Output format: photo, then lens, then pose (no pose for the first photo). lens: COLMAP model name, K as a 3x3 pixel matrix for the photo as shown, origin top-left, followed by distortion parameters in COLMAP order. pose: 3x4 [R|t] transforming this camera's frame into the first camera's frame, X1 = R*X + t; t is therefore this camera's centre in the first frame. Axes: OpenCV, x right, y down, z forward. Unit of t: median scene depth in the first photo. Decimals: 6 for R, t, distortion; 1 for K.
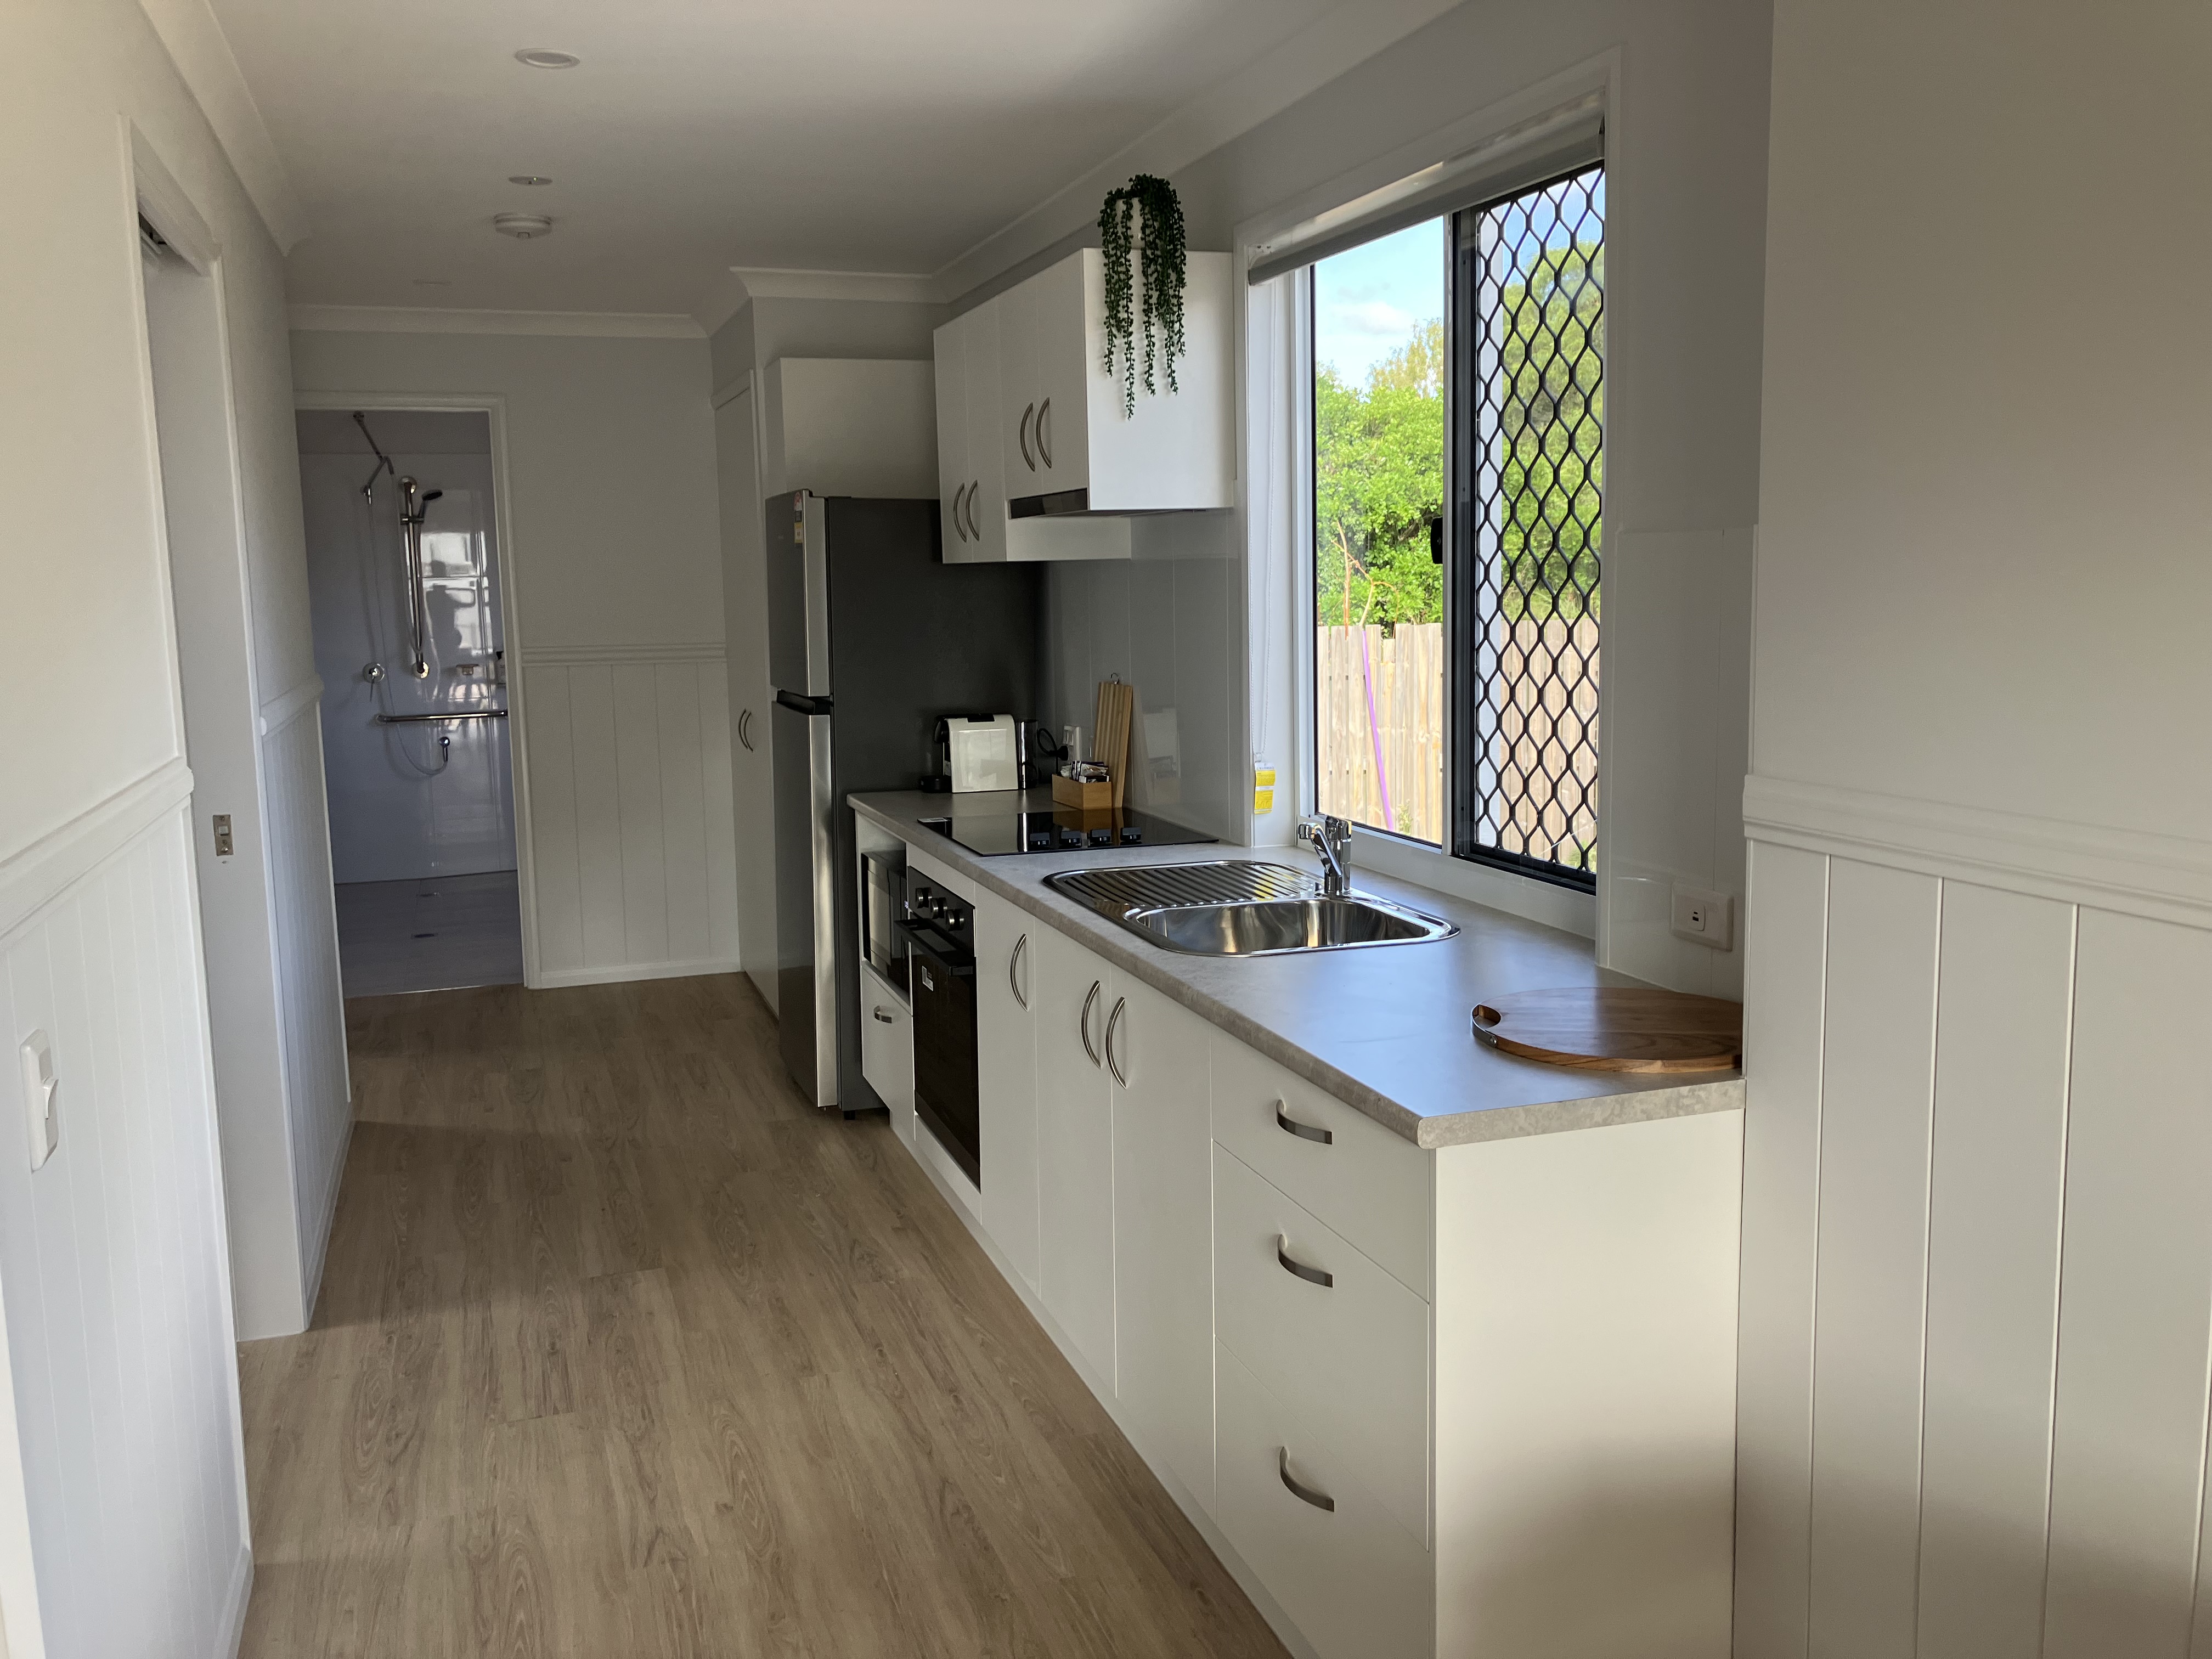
lens RADIAL K [[1797.7, 0, 1090.5], [0, 1797.7, 819.7], [0, 0, 1]] dist [0.026748, -0.024256]
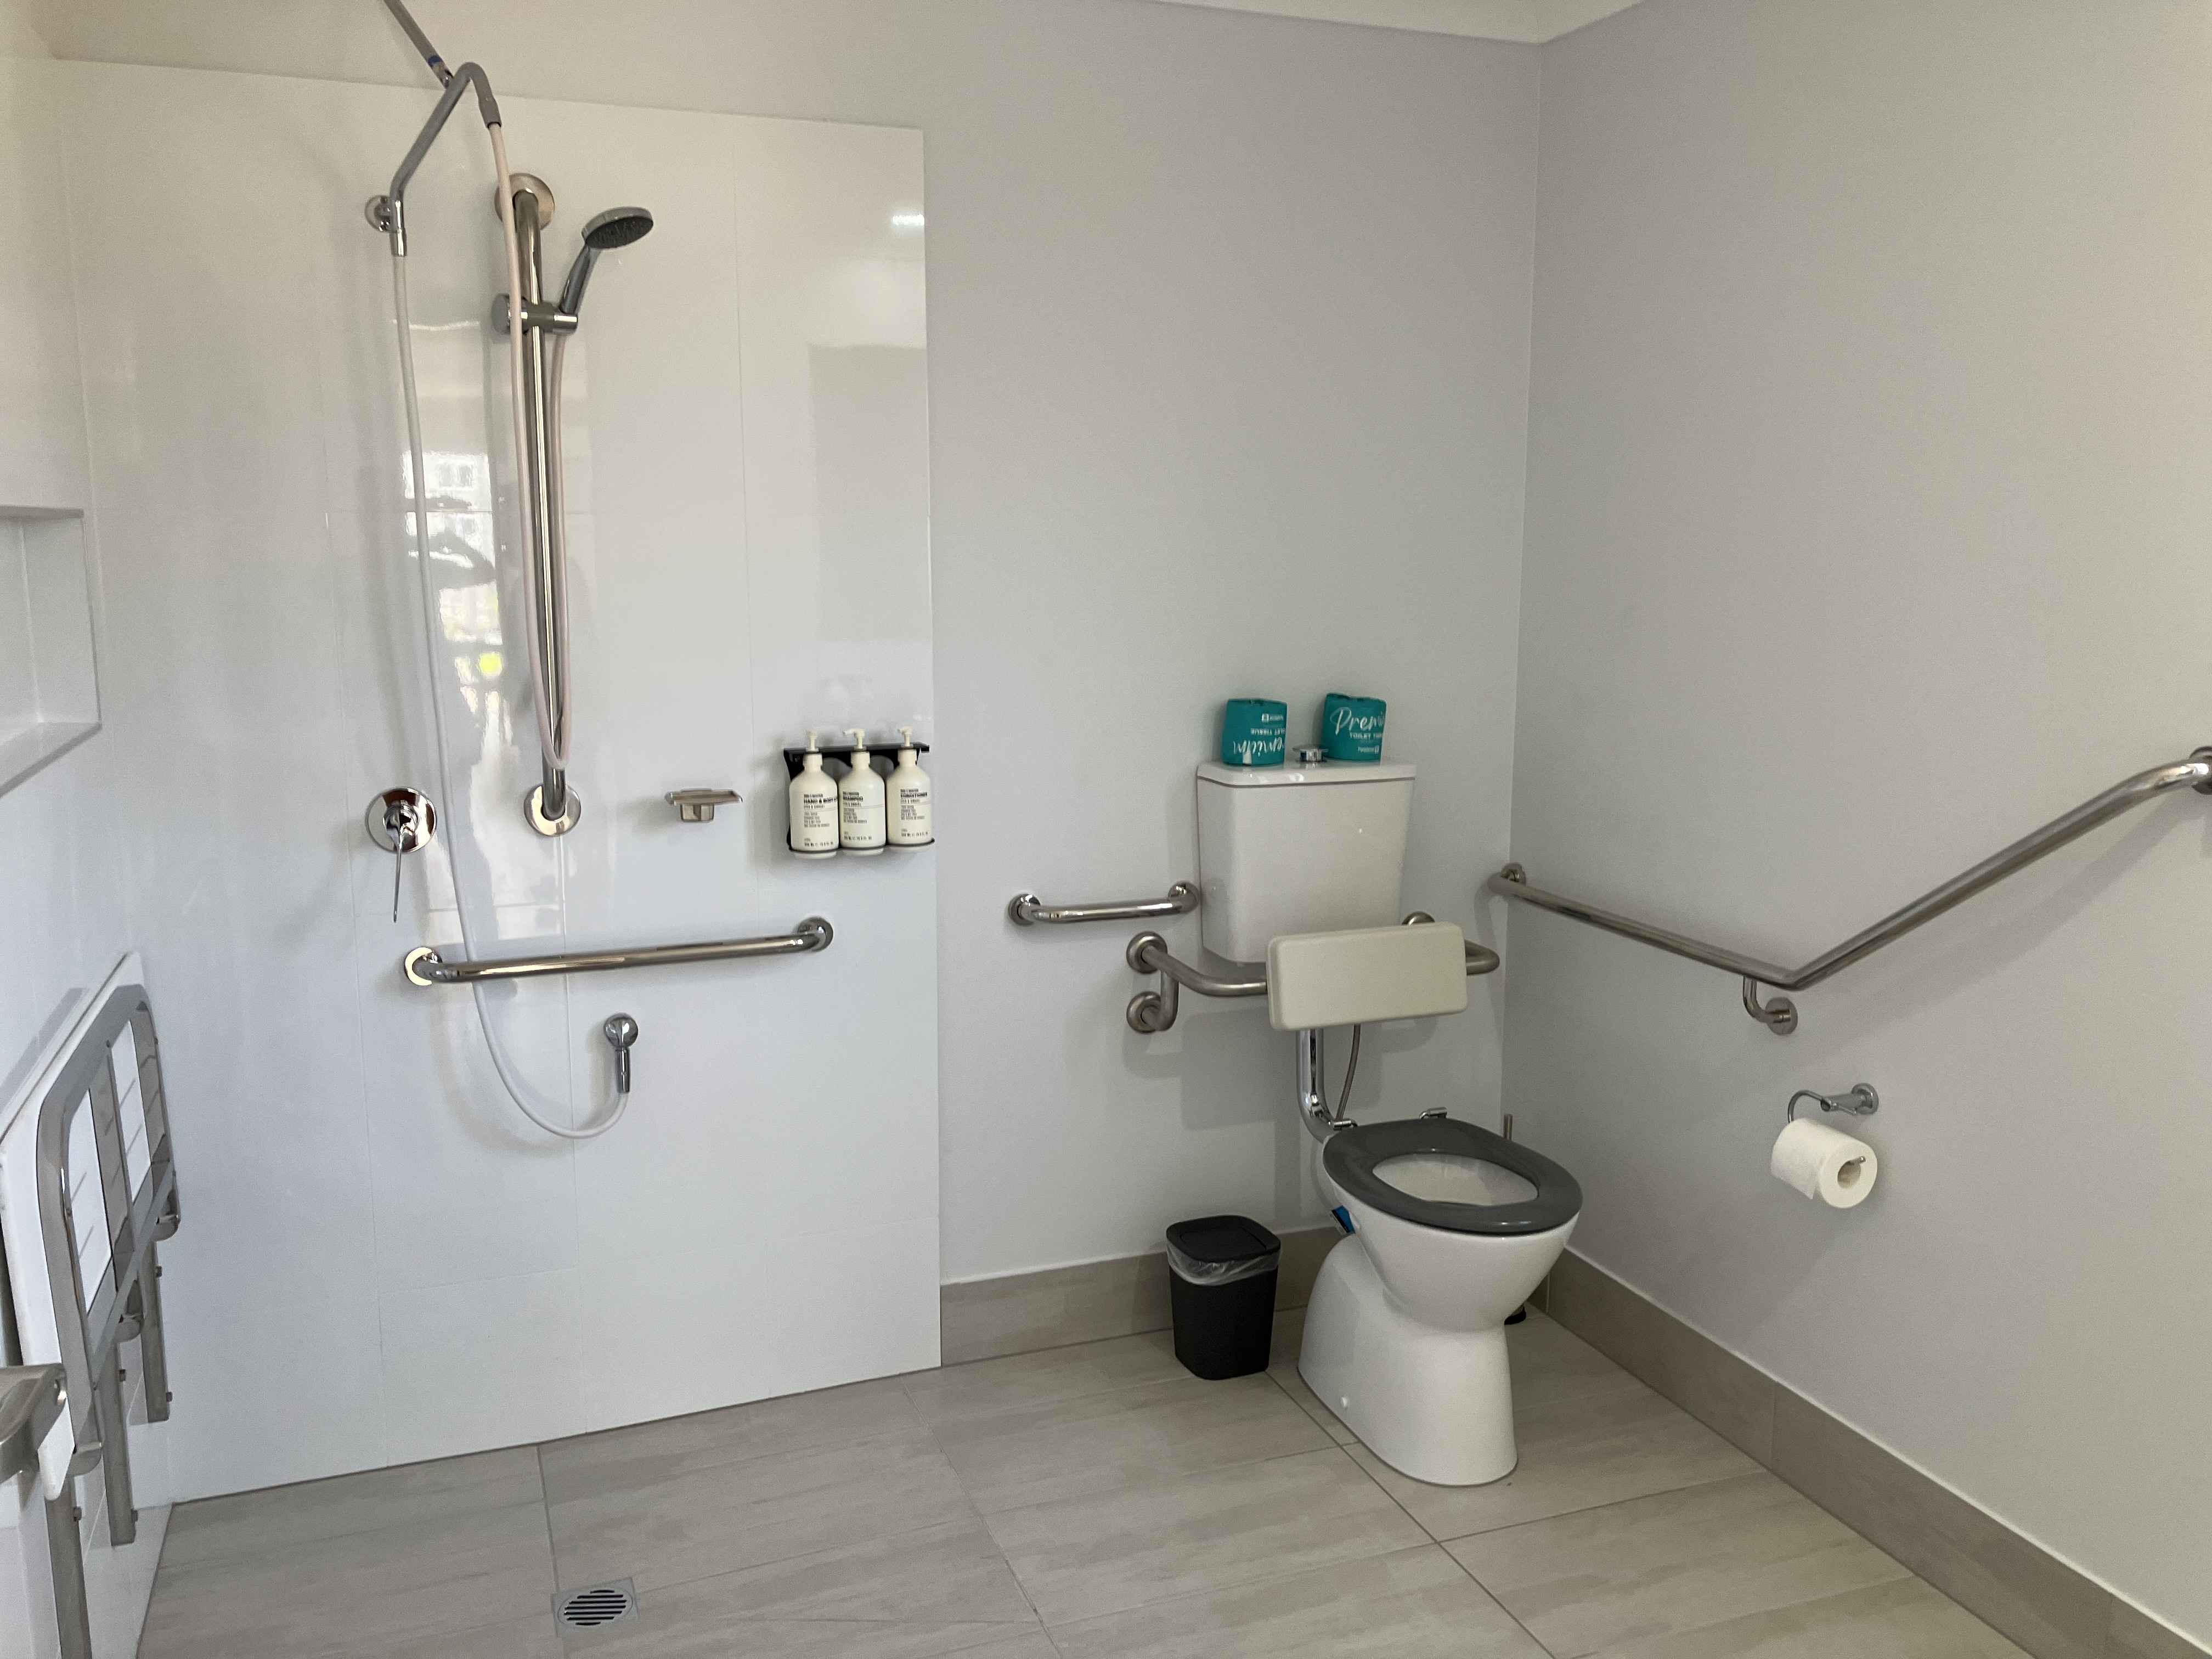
lens RADIAL K [[1797.7, 0, 1108.0], [0, 1797.7, 824.8], [0, 0, 1]] dist [0.026748, -0.024256]
pose [[0.999049, 0.019174, 0.039160, -0.292445], [-0.019923, 0.999625, 0.018812, -0.089344], [-0.038784, -0.019574, 0.999056, 0.697319]]
